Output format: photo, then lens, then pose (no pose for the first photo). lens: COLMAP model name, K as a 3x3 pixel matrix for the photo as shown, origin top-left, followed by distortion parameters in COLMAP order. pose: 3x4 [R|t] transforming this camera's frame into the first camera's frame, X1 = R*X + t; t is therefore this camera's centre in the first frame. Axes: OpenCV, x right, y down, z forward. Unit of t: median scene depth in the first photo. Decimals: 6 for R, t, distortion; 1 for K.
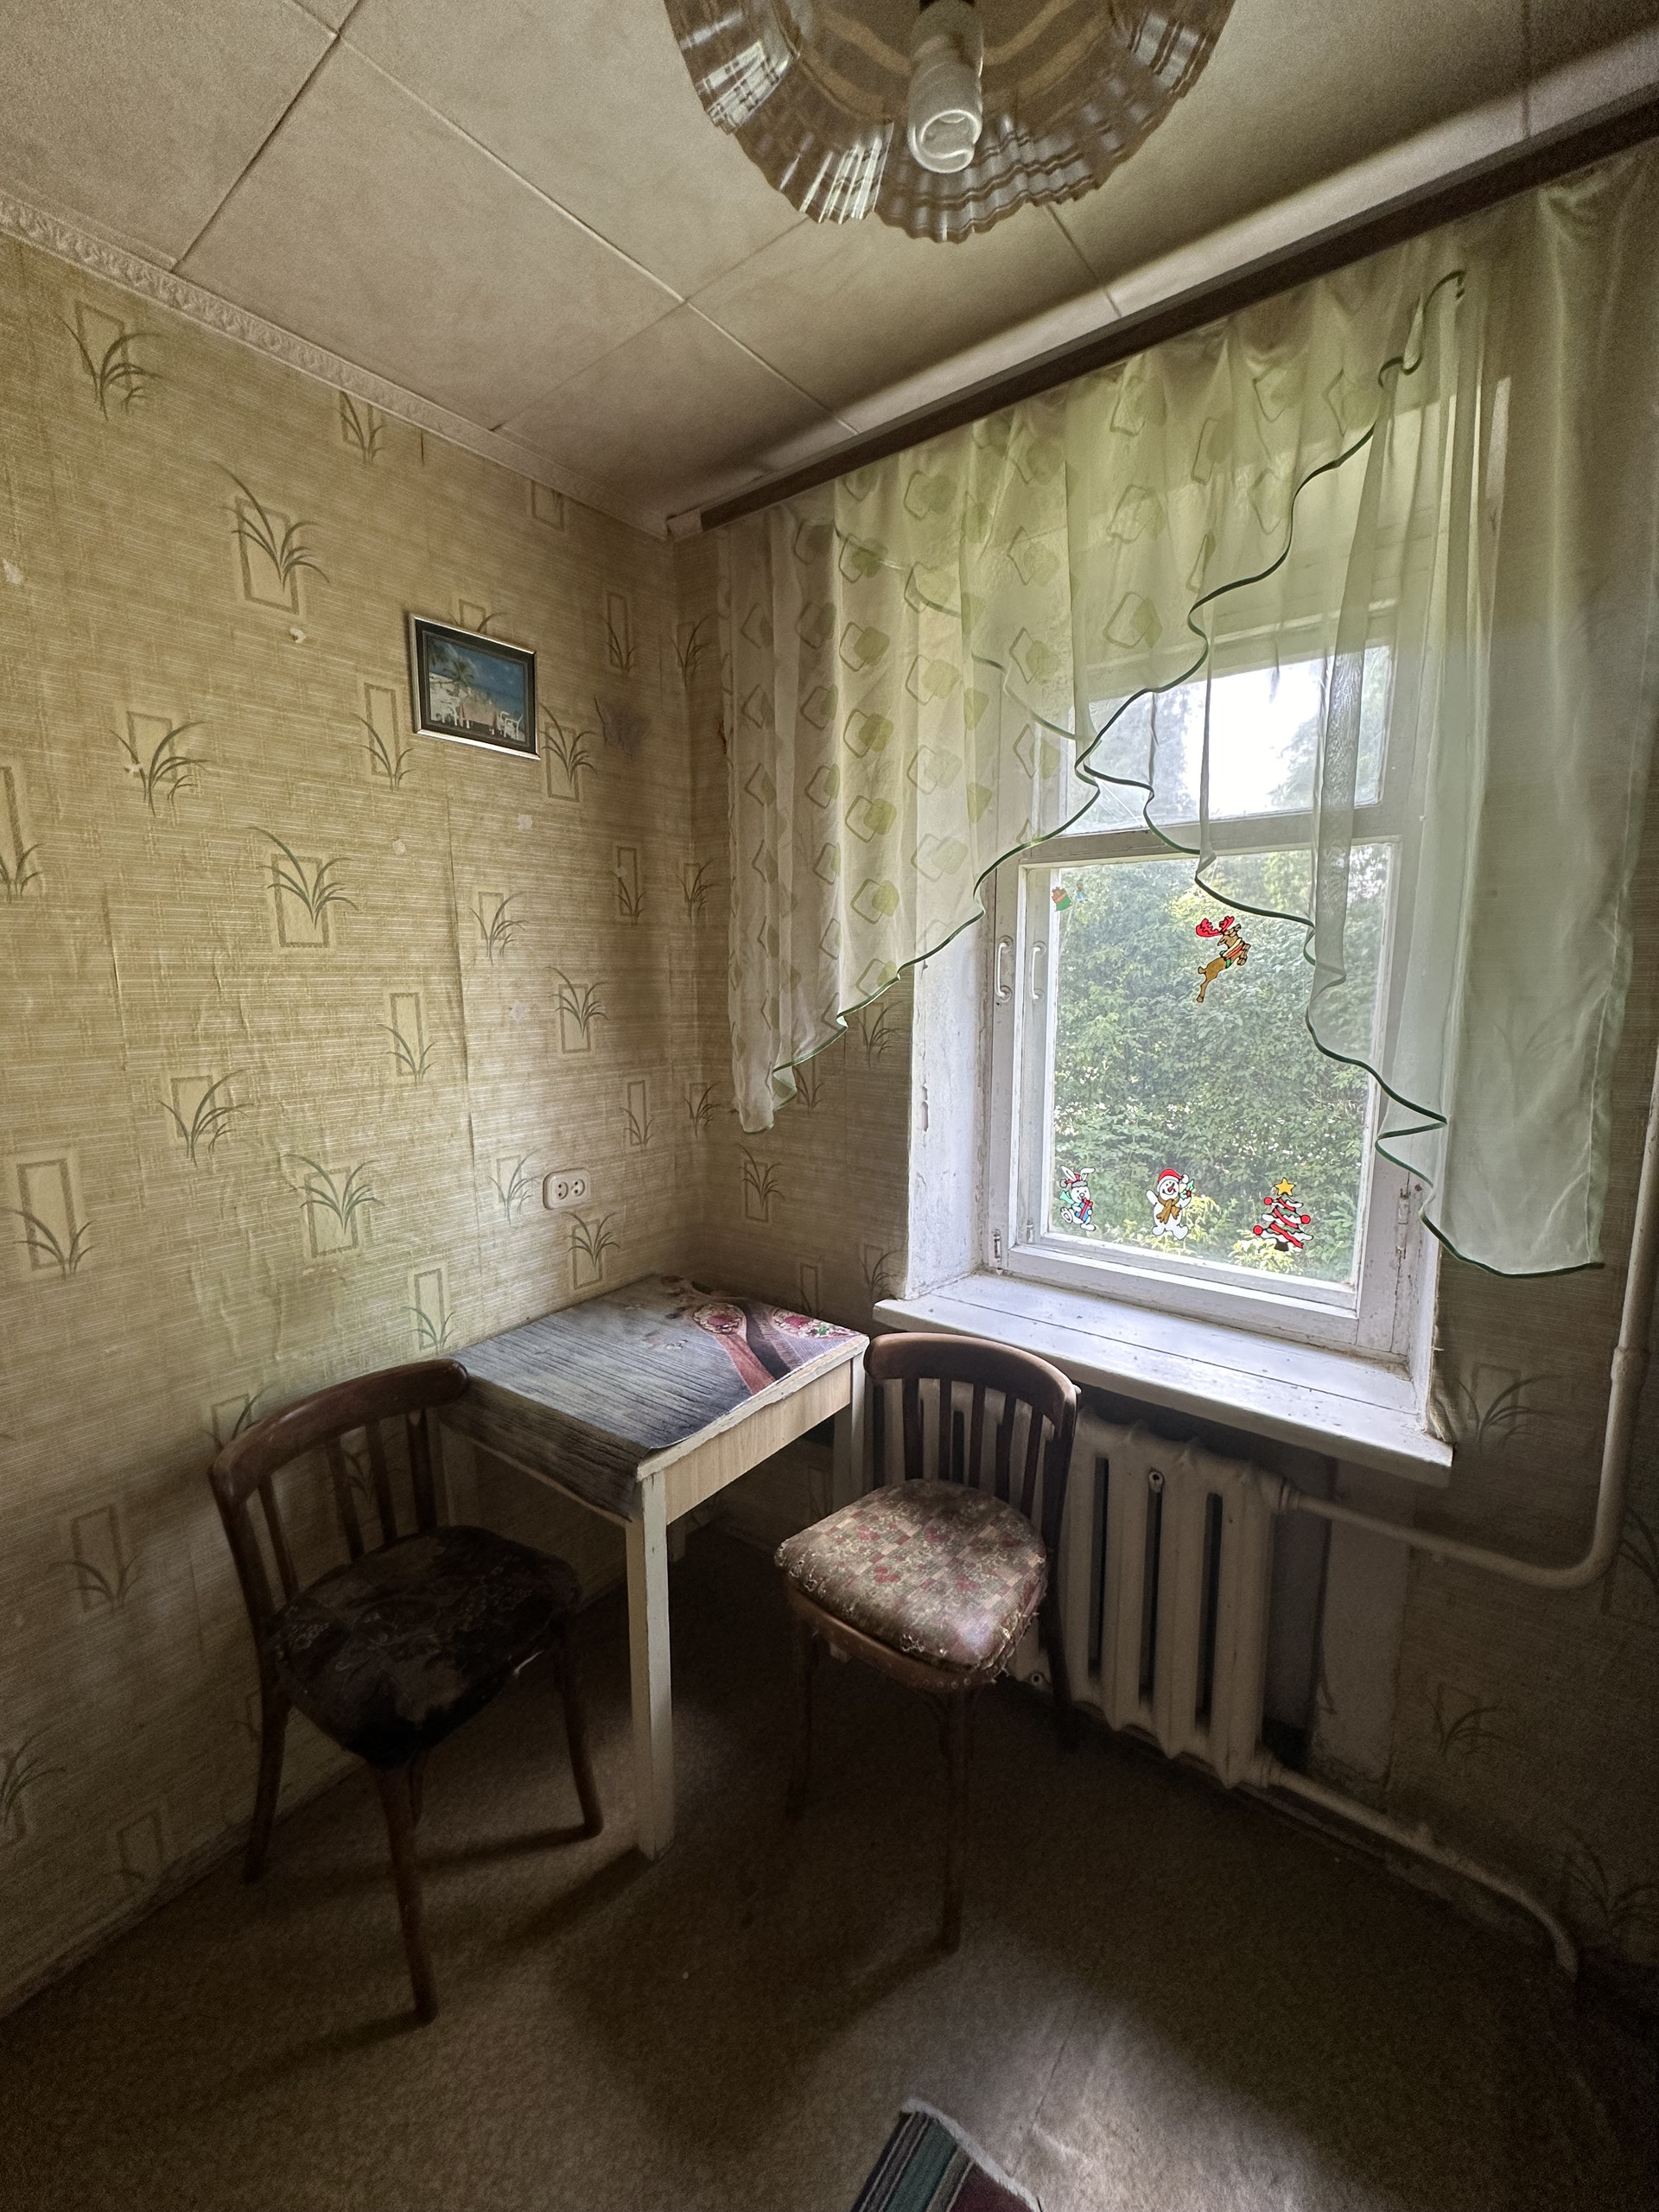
lens RADIAL K [[882.2, 0, 832.9], [0, 882.2, 1107.9], [0, 0, 1]] dist [-0.001012, -0.000024]
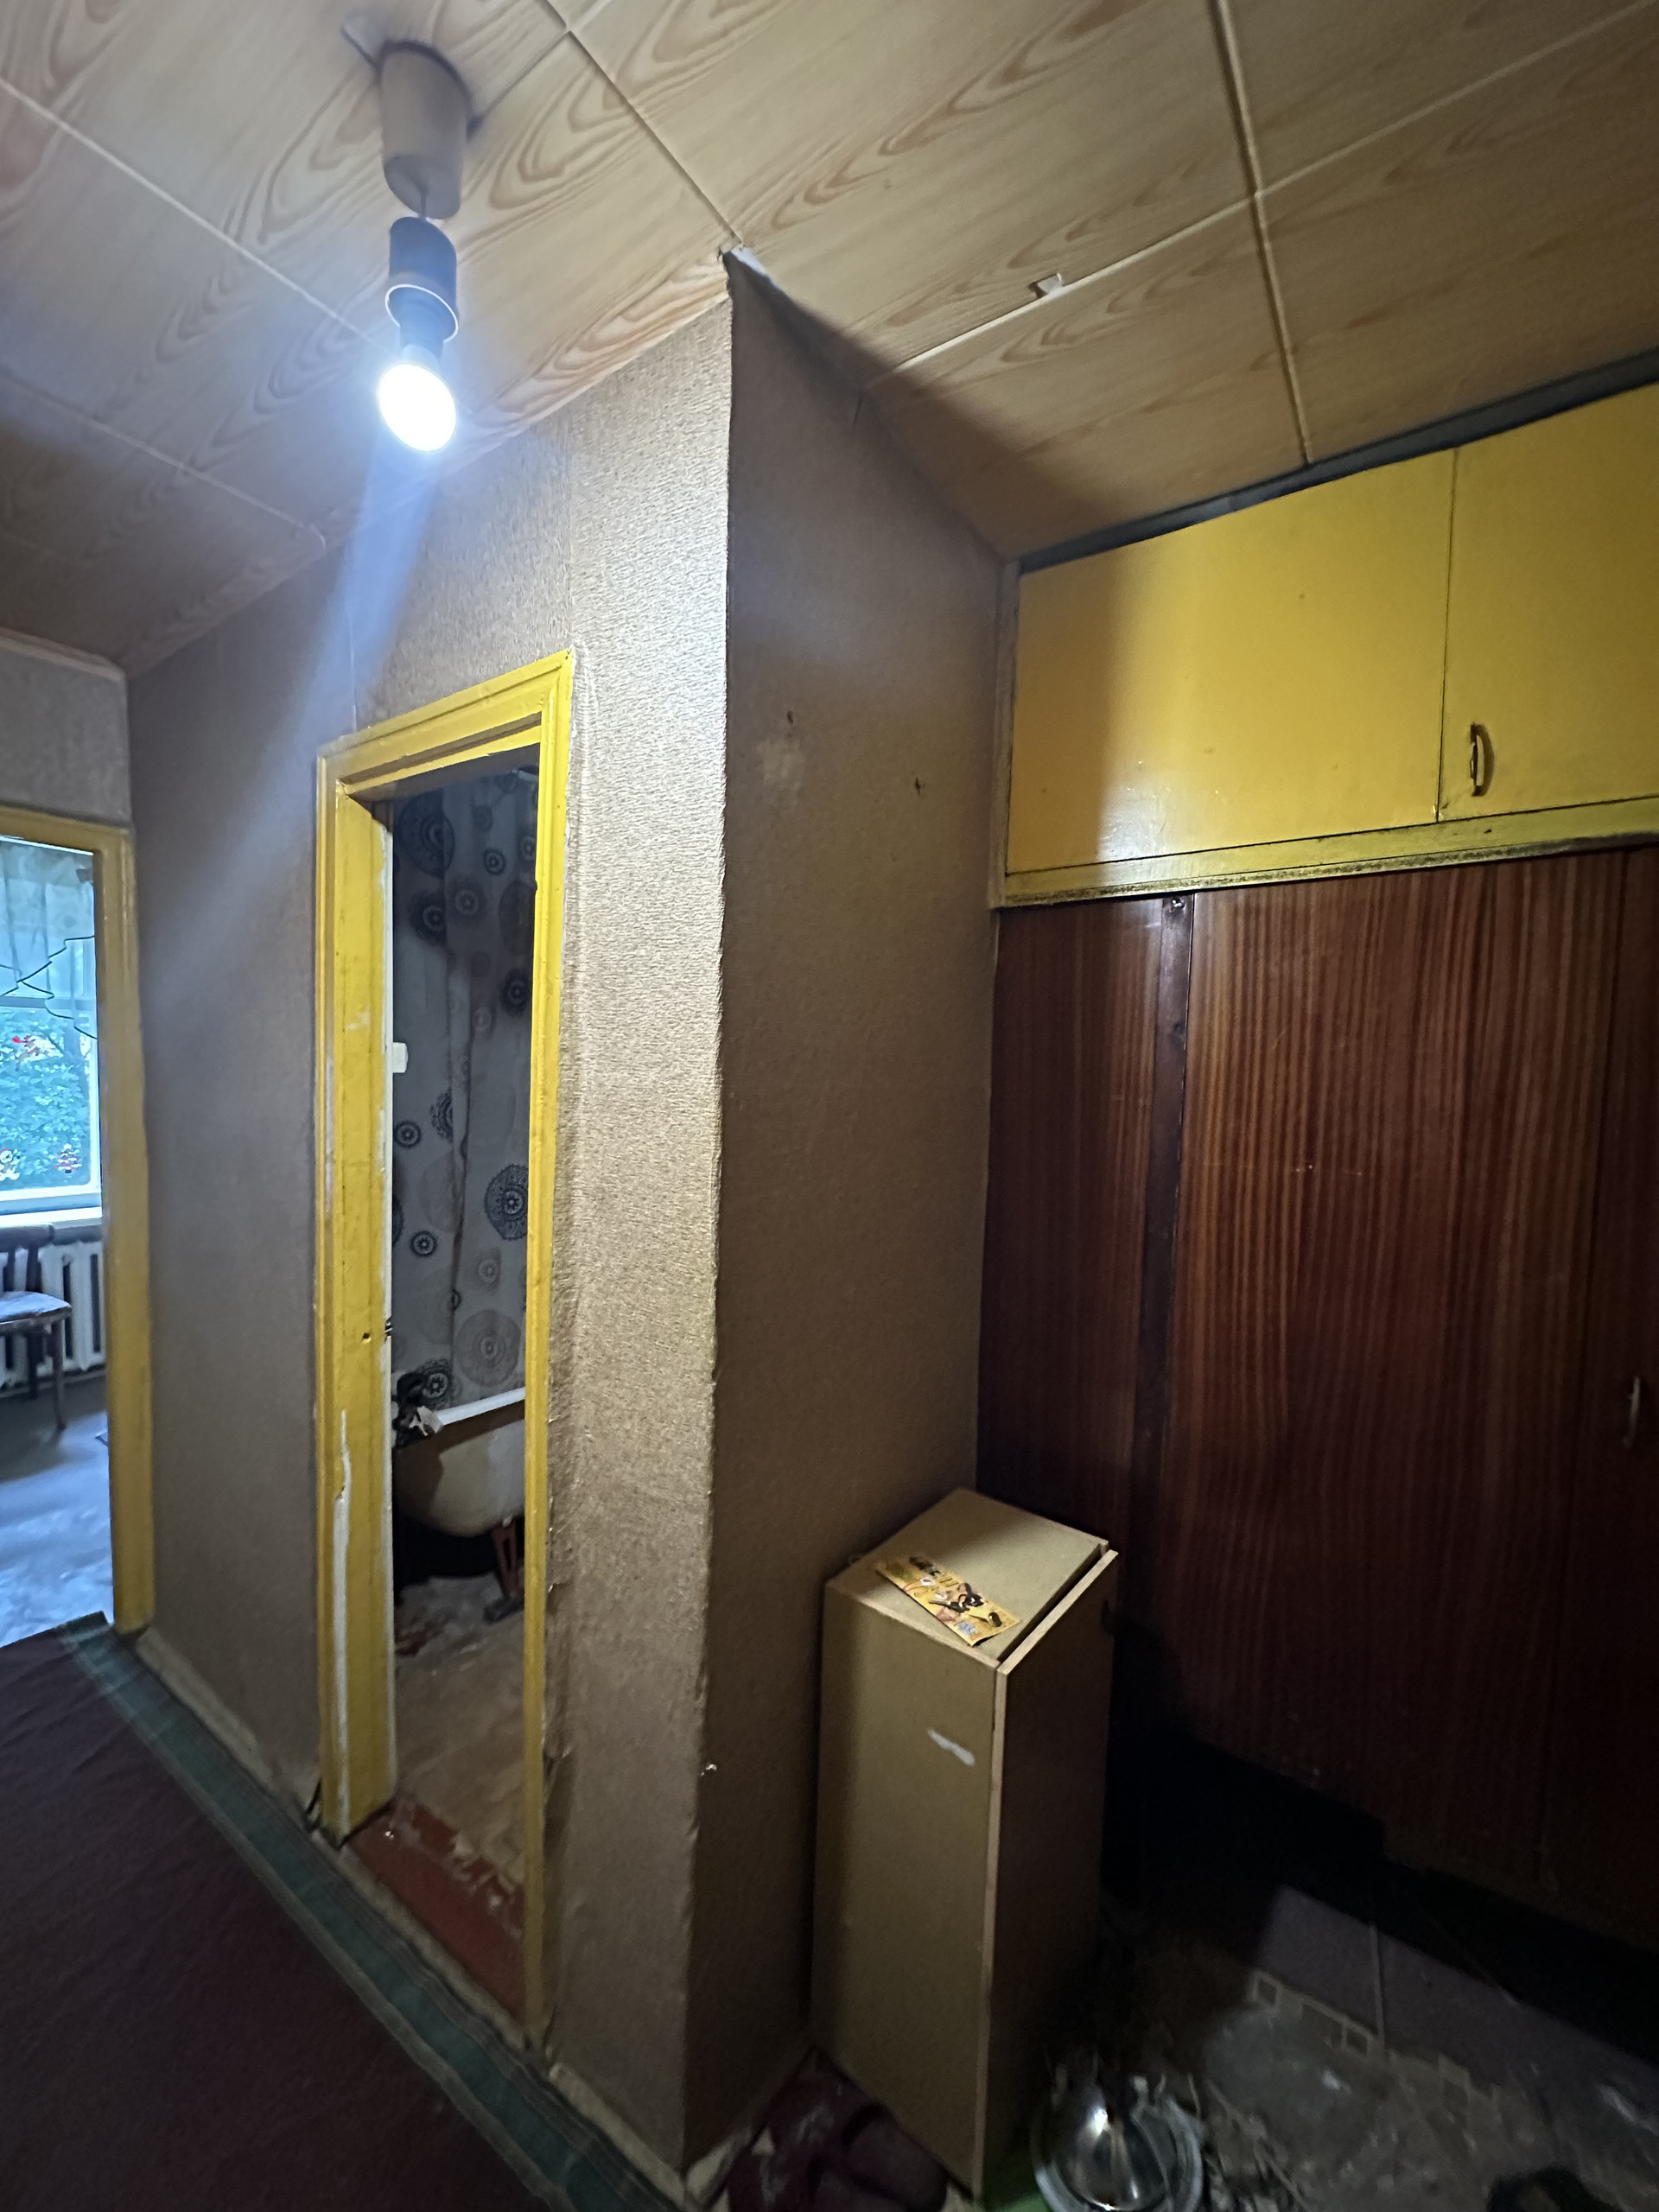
lens RADIAL K [[882.2, 0, 832.9], [0, 882.2, 1107.9], [0, 0, 1]] dist [-0.001012, -0.000024]
pose [[-0.037192, -0.042570, 0.998401, -2.103337], [0.125019, 0.991045, 0.046913, 0.142401], [-0.991457, 0.126564, -0.031537, -1.083199]]
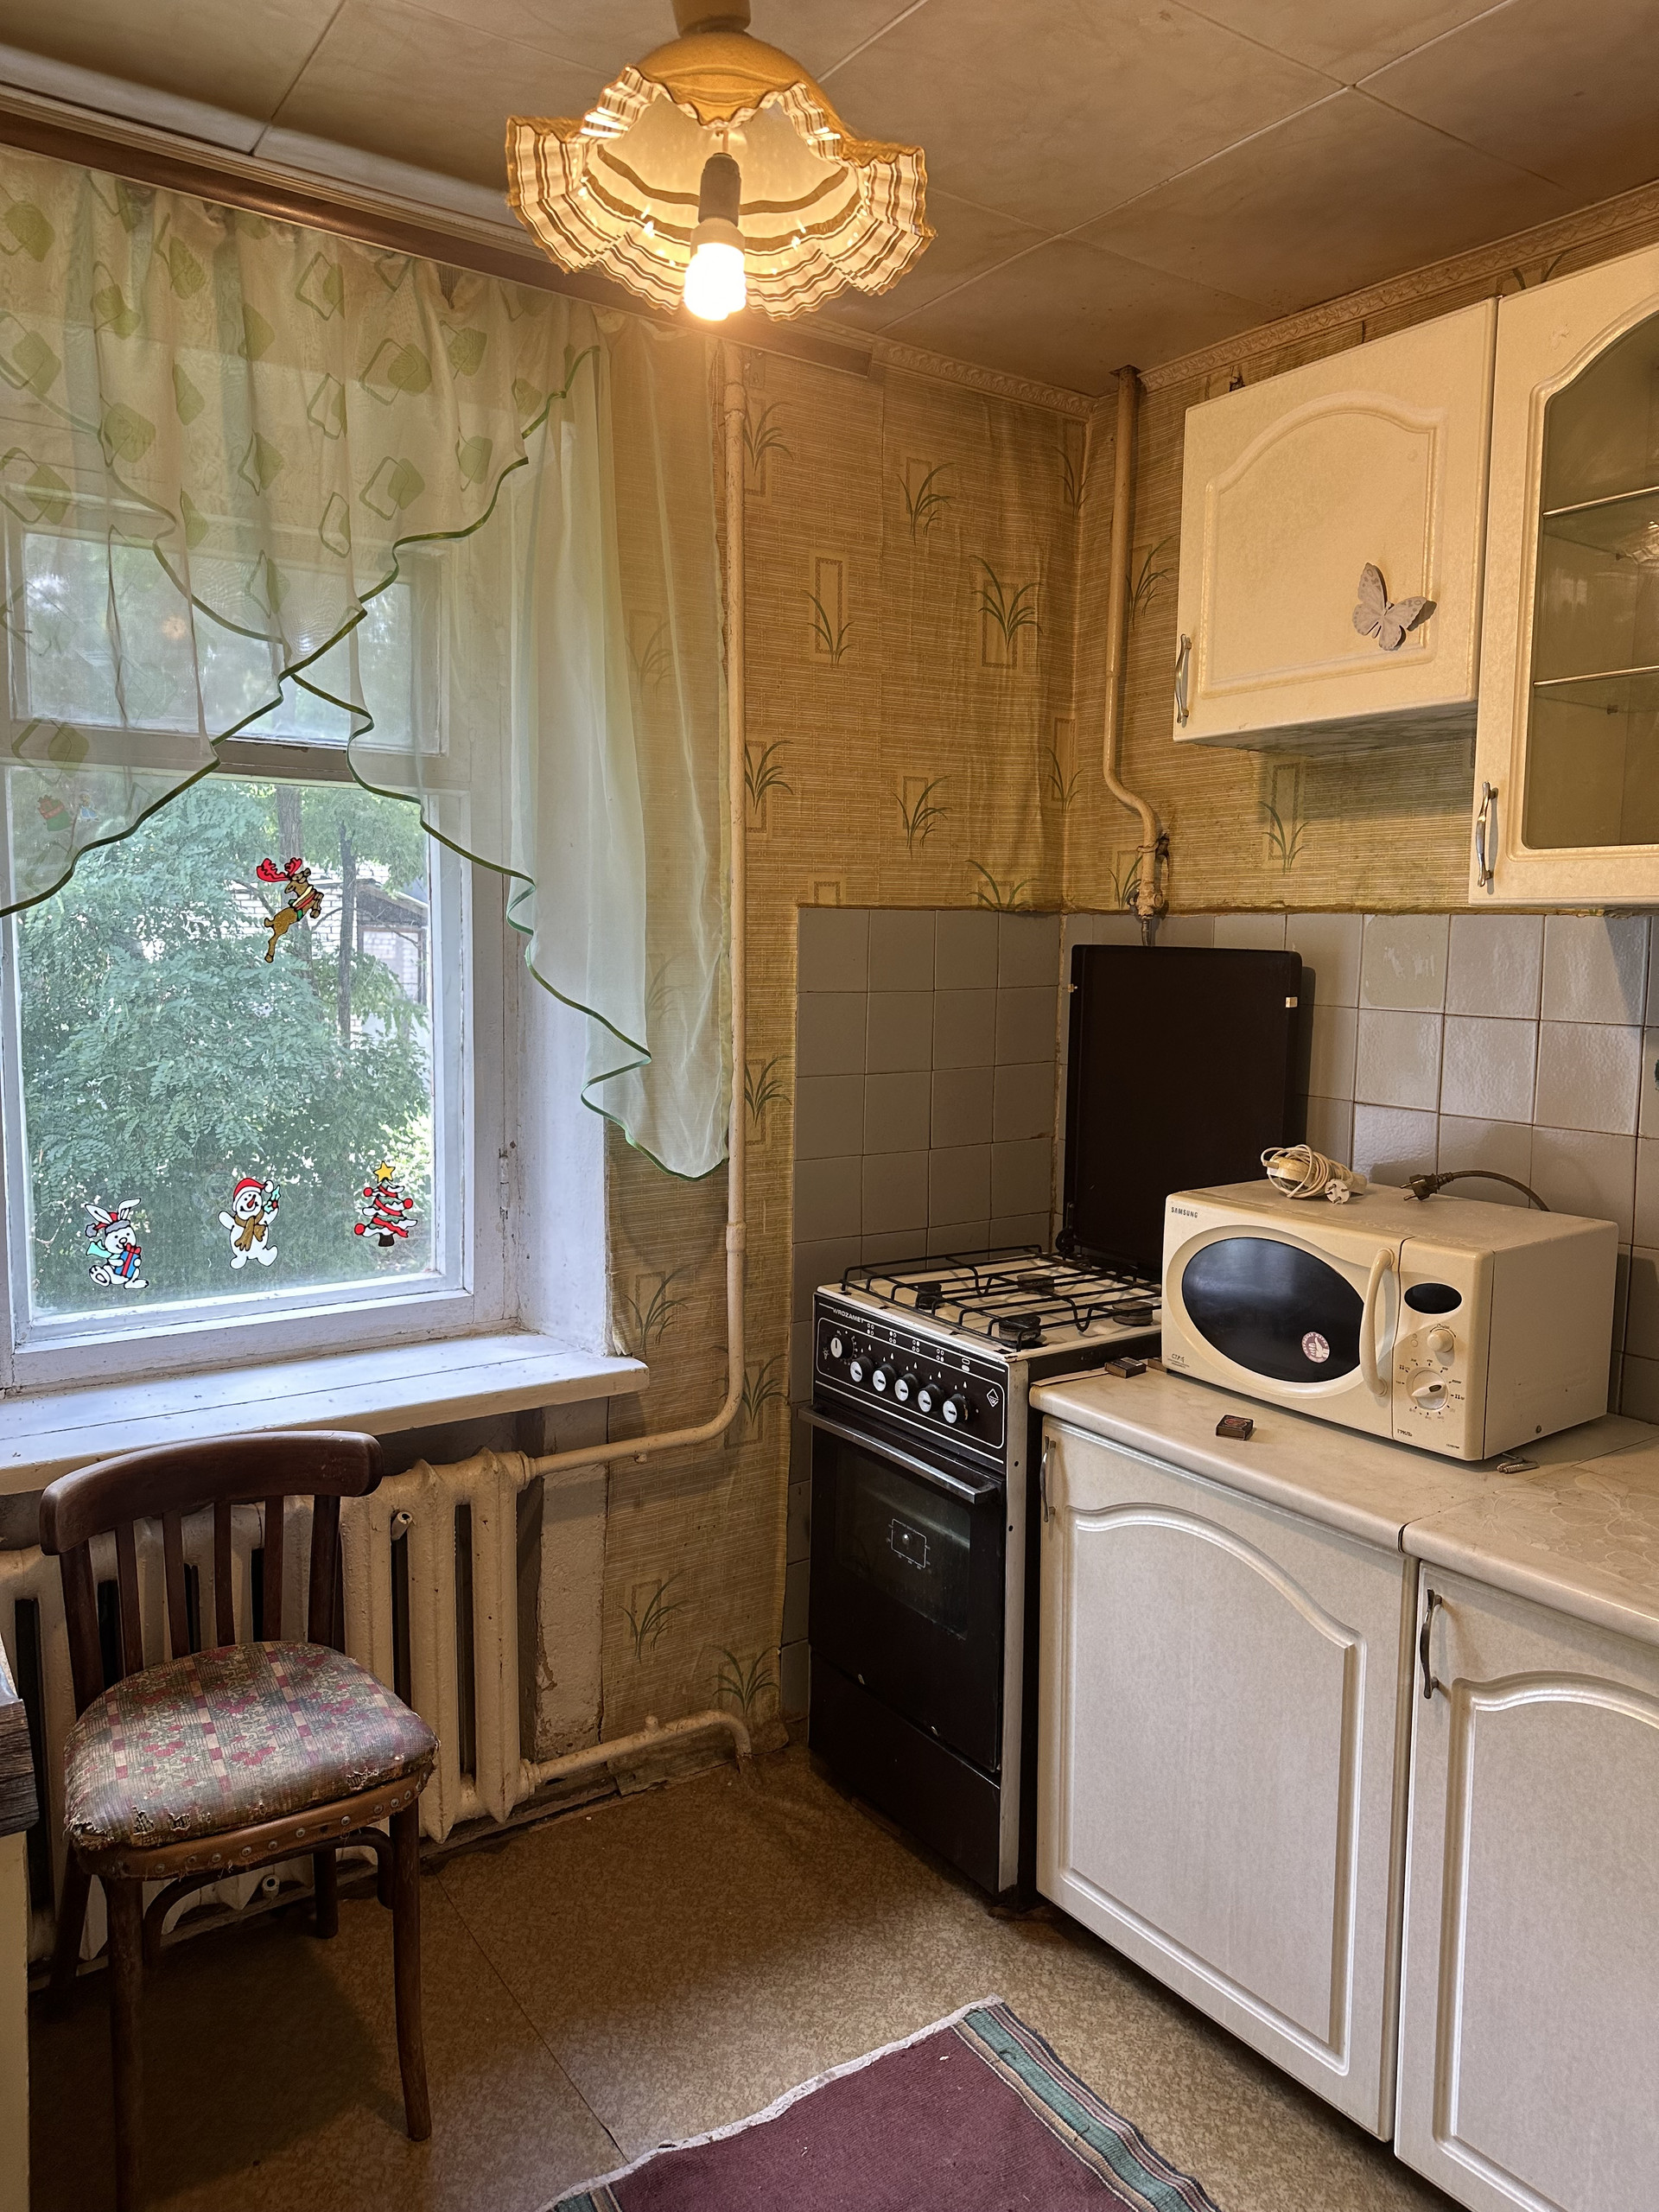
lens RADIAL K [[1537.0, 0, 832.8], [0, 1537.0, 1104.2], [0, 0, 1]] dist [0.085308, -0.105609]
pose [[0.322024, -0.094819, 0.941971, -0.837522], [0.126506, 0.990359, 0.056442, -0.007668], [-0.938241, 0.100989, 0.330915, 0.071362]]
